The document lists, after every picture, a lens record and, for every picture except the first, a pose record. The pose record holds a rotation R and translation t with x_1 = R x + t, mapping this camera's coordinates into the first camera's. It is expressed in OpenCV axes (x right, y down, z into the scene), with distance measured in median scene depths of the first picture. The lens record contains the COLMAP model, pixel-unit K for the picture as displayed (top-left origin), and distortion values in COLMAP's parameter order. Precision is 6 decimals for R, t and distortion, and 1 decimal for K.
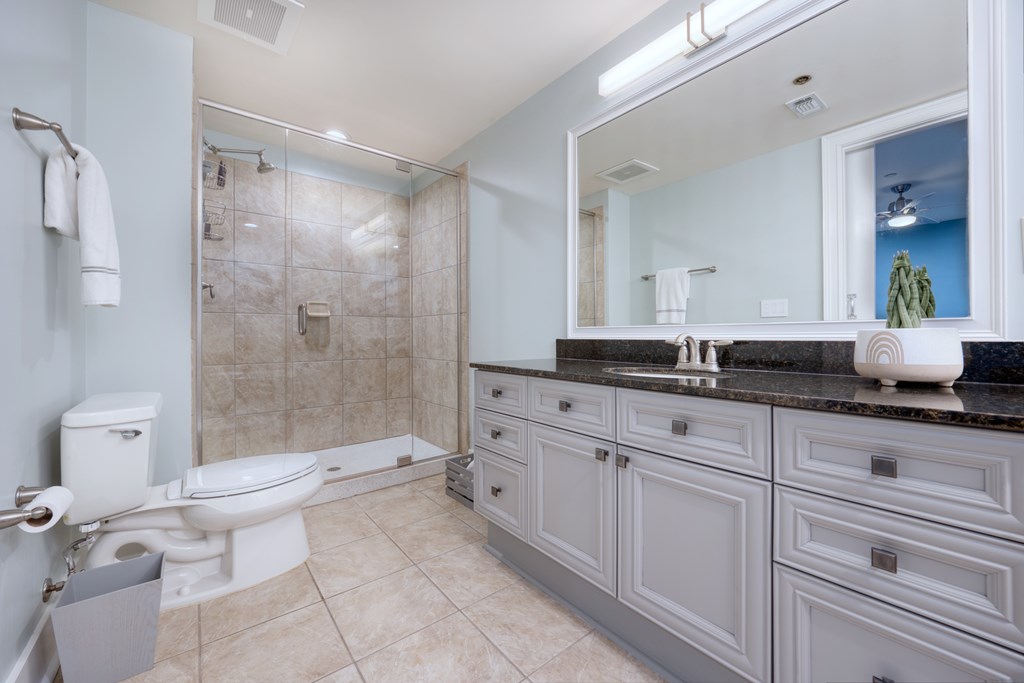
lens RADIAL K [[396.6, 0, 512.9], [0, 396.6, 333.5], [0, 0, 1]] dist [-0.006666, 0.000870]
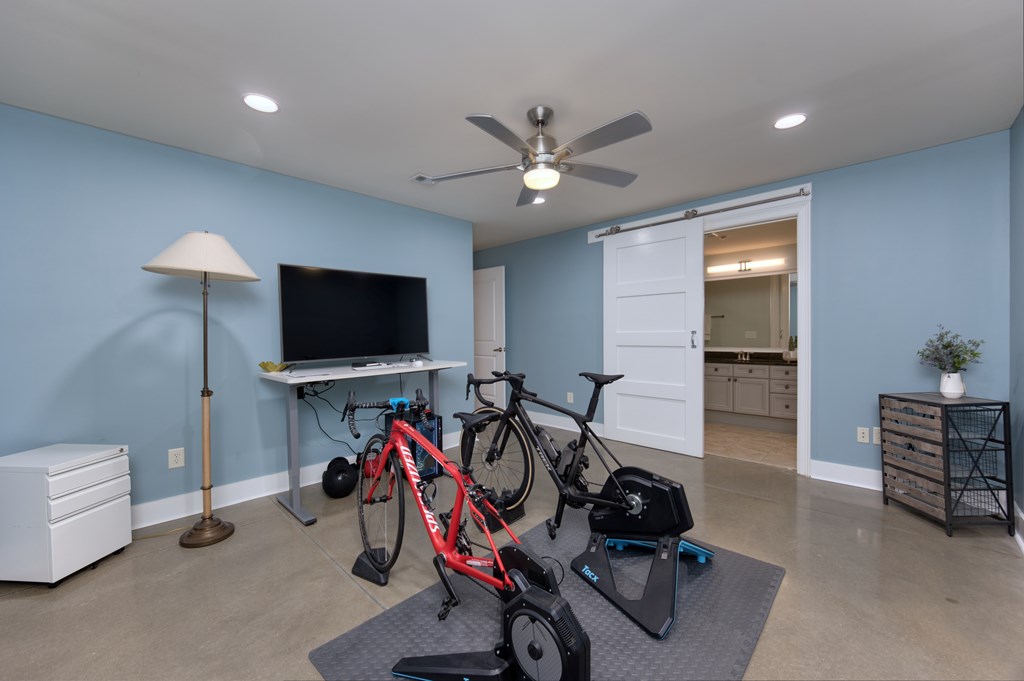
lens RADIAL K [[406.9, 0, 510.2], [0, 406.9, 334.1], [0, 0, 1]] dist [0.015752, 0.000084]
pose [[0.991244, -0.006630, 0.131878, -2.457958], [0.005402, 0.999939, 0.009669, -0.224560], [-0.131934, -0.008872, 0.991219, -2.795669]]
